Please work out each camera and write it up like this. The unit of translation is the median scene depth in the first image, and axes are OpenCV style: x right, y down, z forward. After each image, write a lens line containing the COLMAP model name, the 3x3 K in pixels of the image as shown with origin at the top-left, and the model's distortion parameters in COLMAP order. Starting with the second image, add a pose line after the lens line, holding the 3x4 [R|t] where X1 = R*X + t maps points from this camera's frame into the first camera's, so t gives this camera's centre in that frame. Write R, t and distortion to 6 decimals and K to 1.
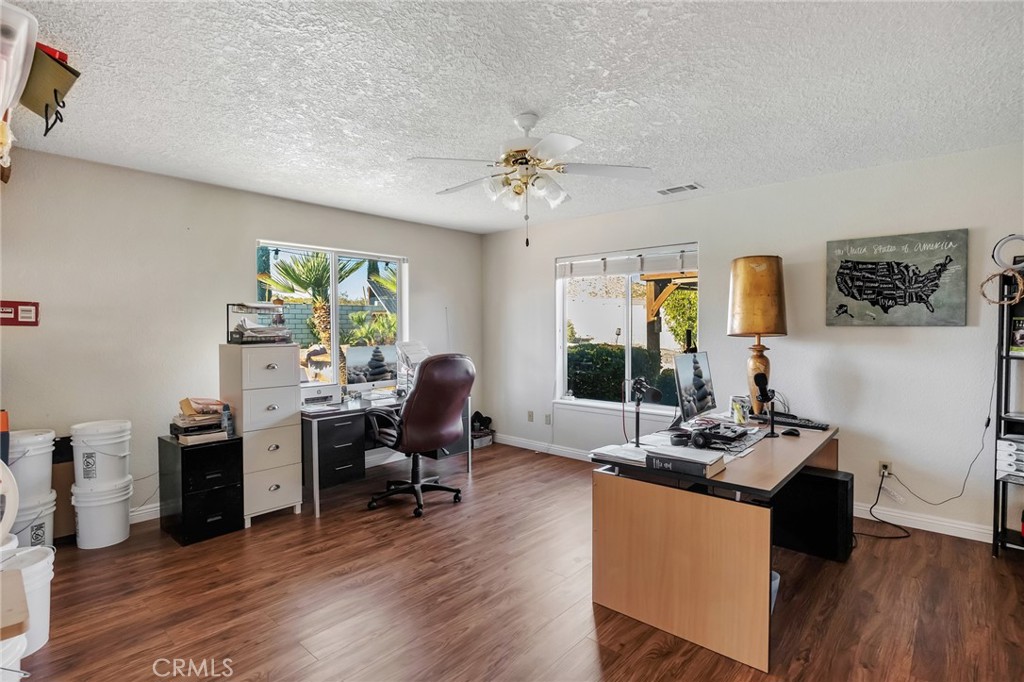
lens RADIAL K [[505.0, 0, 512.0], [0, 505.0, 341.0], [0, 0, 1]] dist [-0.001714, -0.000531]
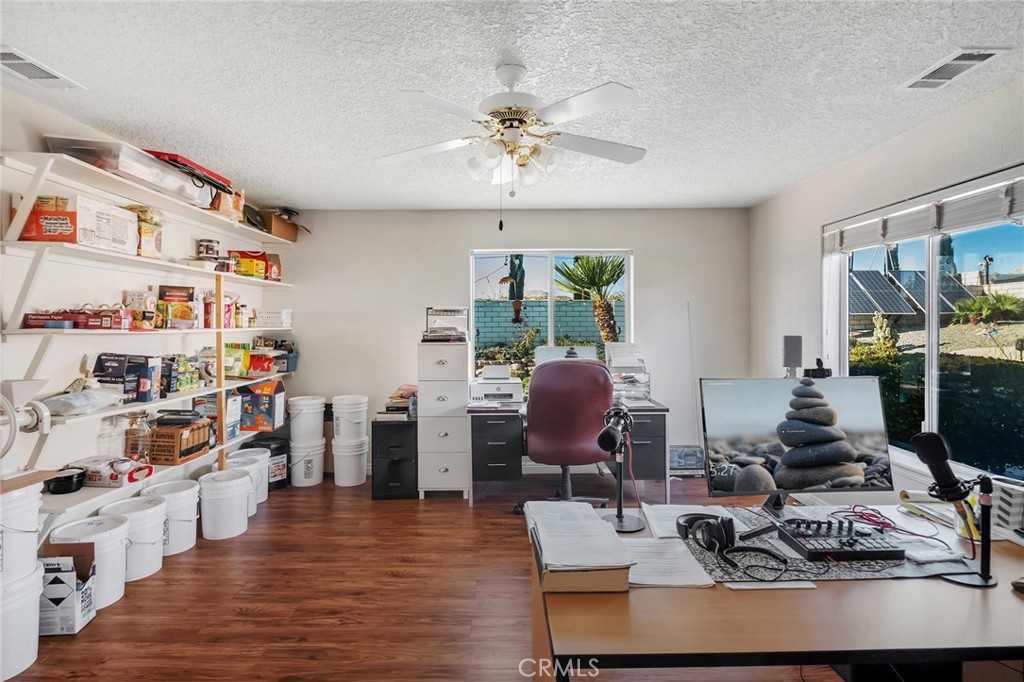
lens RADIAL K [[513.7, 0, 511.2], [0, 513.7, 334.4], [0, 0, 1]] dist [-0.001051, -0.000319]
pose [[0.673478, 0.012974, -0.739093, 0.482625], [-0.017709, 0.999842, 0.001415, -0.016671], [0.738995, 0.012136, 0.673602, 0.341377]]
